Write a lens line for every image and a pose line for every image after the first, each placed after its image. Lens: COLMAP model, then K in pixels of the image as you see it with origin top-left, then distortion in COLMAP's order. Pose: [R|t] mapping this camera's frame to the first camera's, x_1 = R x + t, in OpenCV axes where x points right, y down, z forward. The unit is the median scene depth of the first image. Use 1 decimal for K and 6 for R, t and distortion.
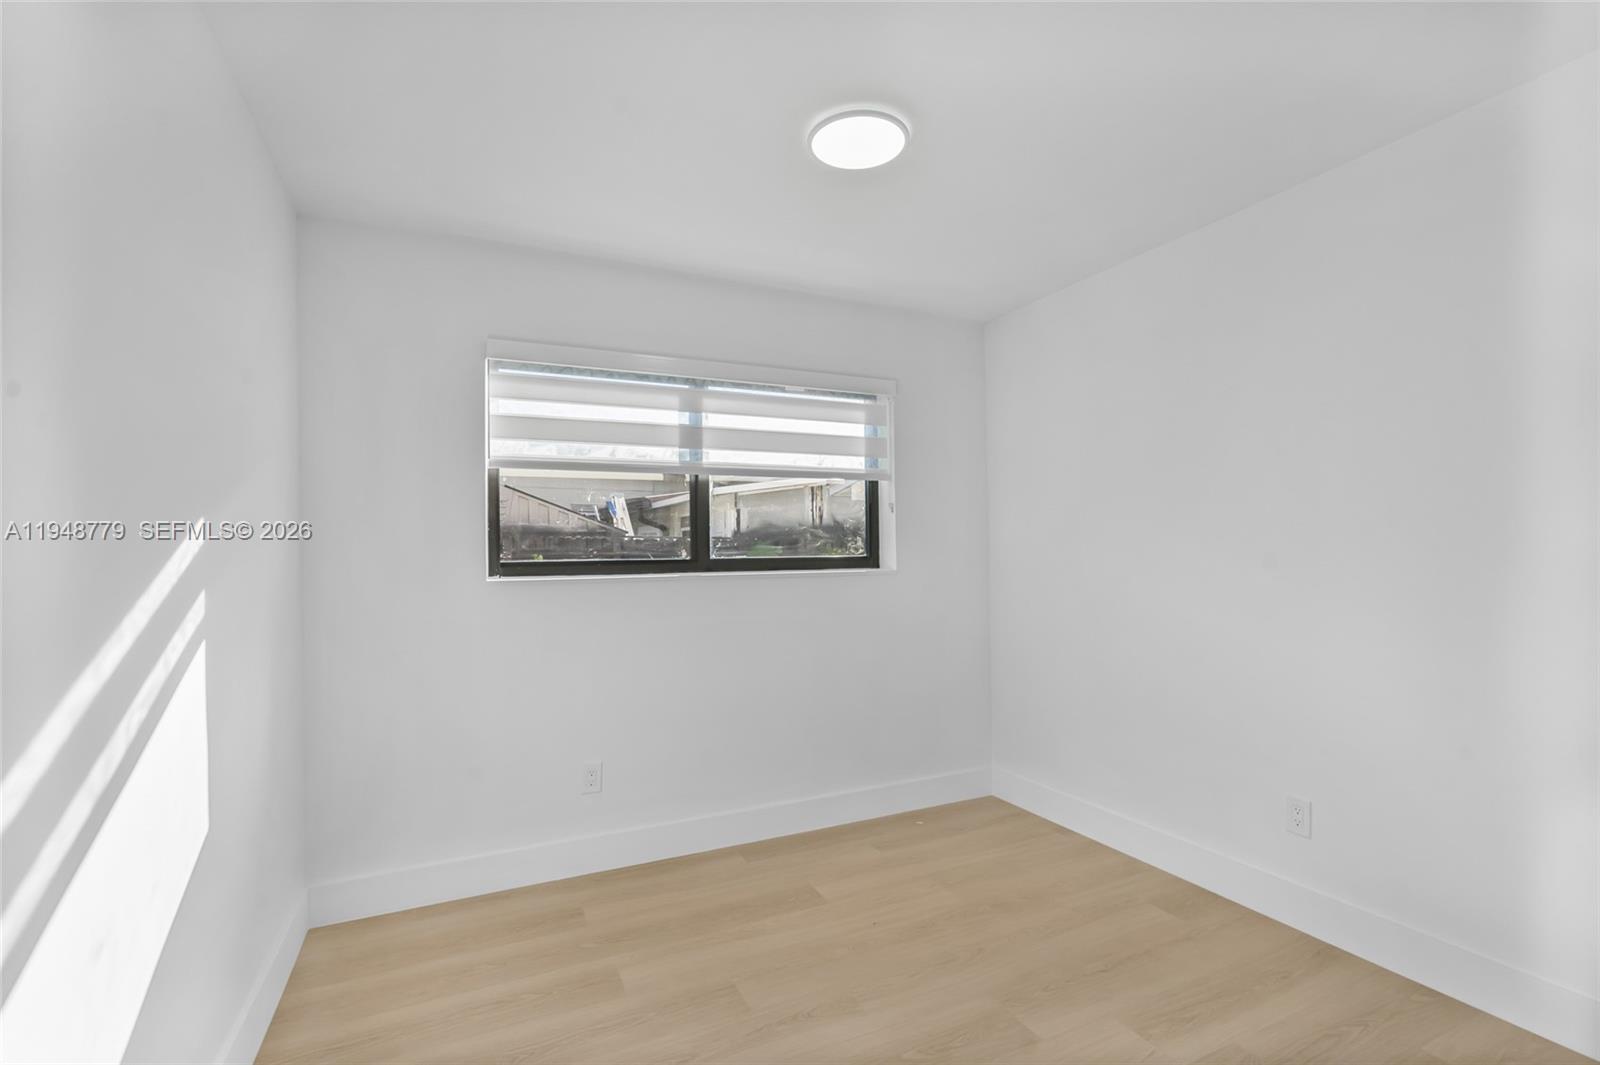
lens RADIAL K [[729.4, 0, 801.6], [0, 729.4, 552.9], [0, 0, 1]] dist [-0.000330, 0.000198]
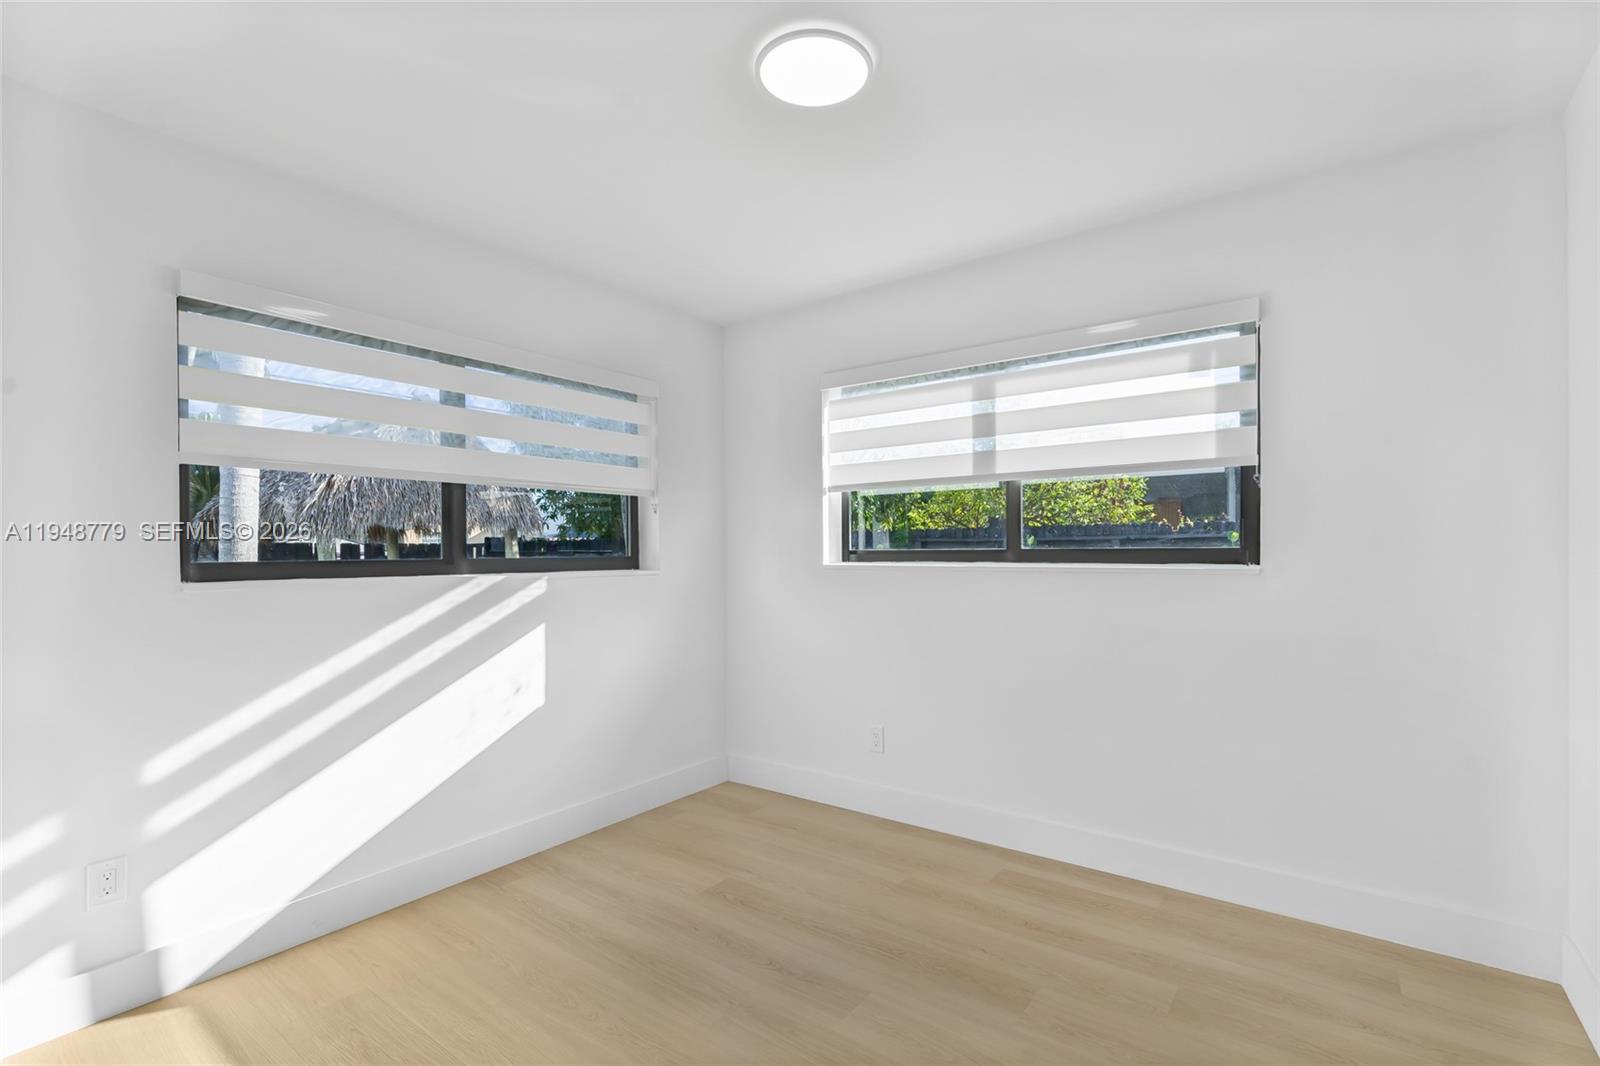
lens RADIAL K [[729.4, 0, 801.6], [0, 729.4, 553.4], [0, 0, 1]] dist [-0.000330, 0.000198]
pose [[0.479587, 0.013100, -0.877397, 0.593781], [0.005144, 0.999829, 0.017739, -0.005108], [0.877479, -0.013021, 0.479438, 0.308746]]
